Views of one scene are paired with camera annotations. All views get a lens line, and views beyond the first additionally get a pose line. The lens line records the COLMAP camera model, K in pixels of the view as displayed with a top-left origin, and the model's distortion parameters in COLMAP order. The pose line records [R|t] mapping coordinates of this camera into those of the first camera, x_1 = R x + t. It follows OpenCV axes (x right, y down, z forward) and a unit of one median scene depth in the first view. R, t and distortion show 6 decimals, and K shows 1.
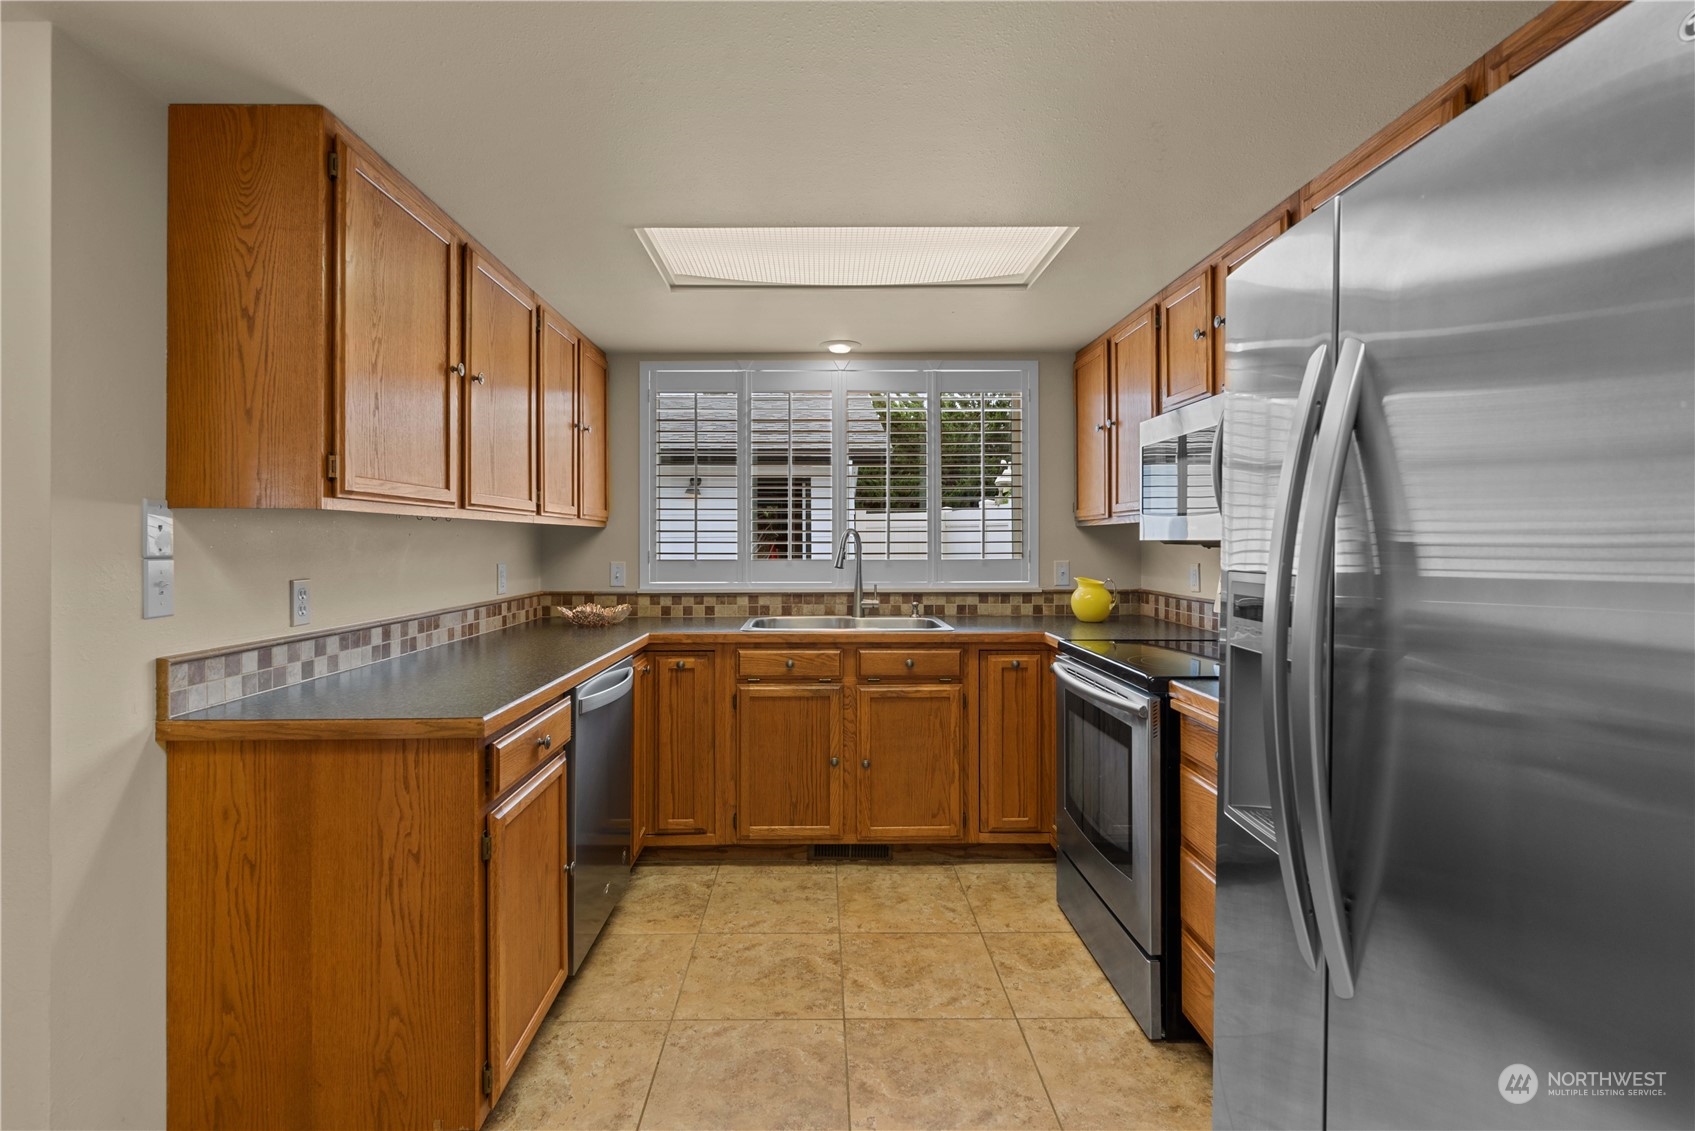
lens RADIAL K [[756.0, 0, 837.6], [0, 756.0, 558.5], [0, 0, 1]] dist [-0.000273, -0.000029]
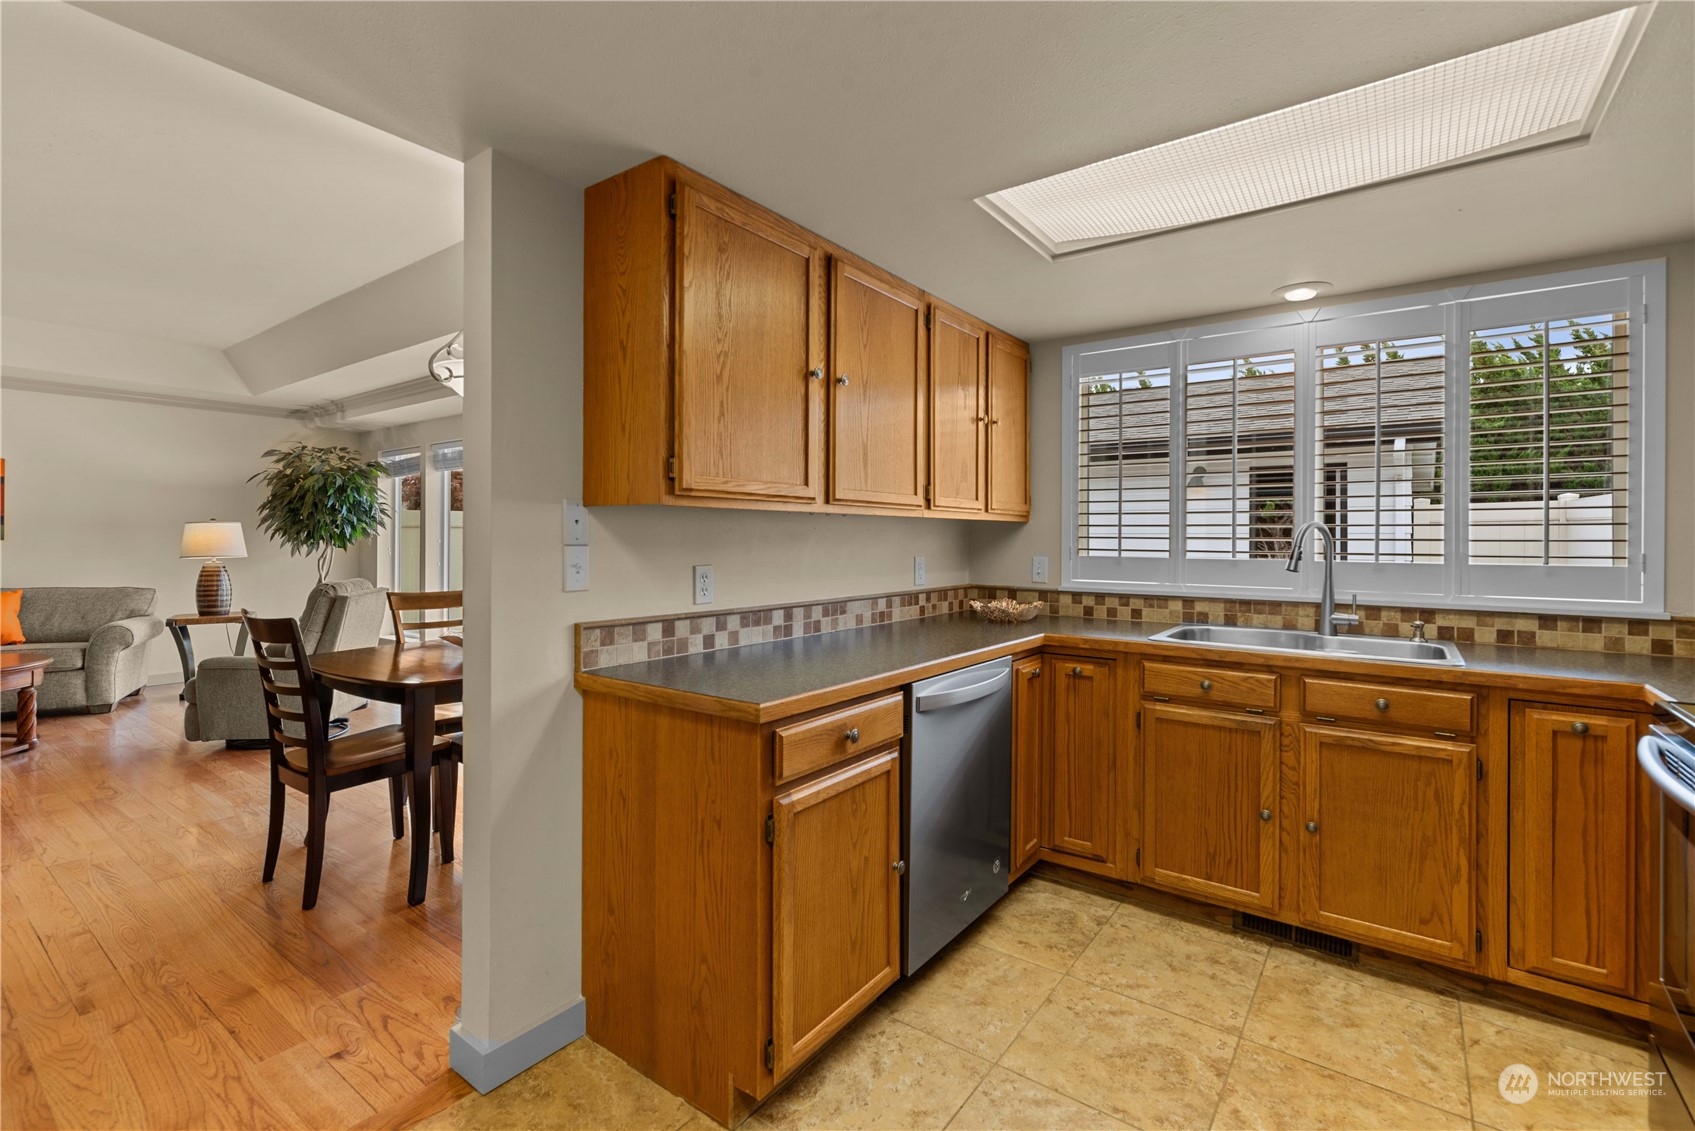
lens RADIAL K [[748.1, 0, 857.2], [0, 748.1, 550.5], [0, 0, 1]] dist [0.001485, -0.000051]
pose [[0.811192, 0.017380, -0.584522, 0.114346], [-0.020179, 0.999795, 0.001723, -0.001648], [0.584432, 0.010397, 0.811376, 0.121481]]
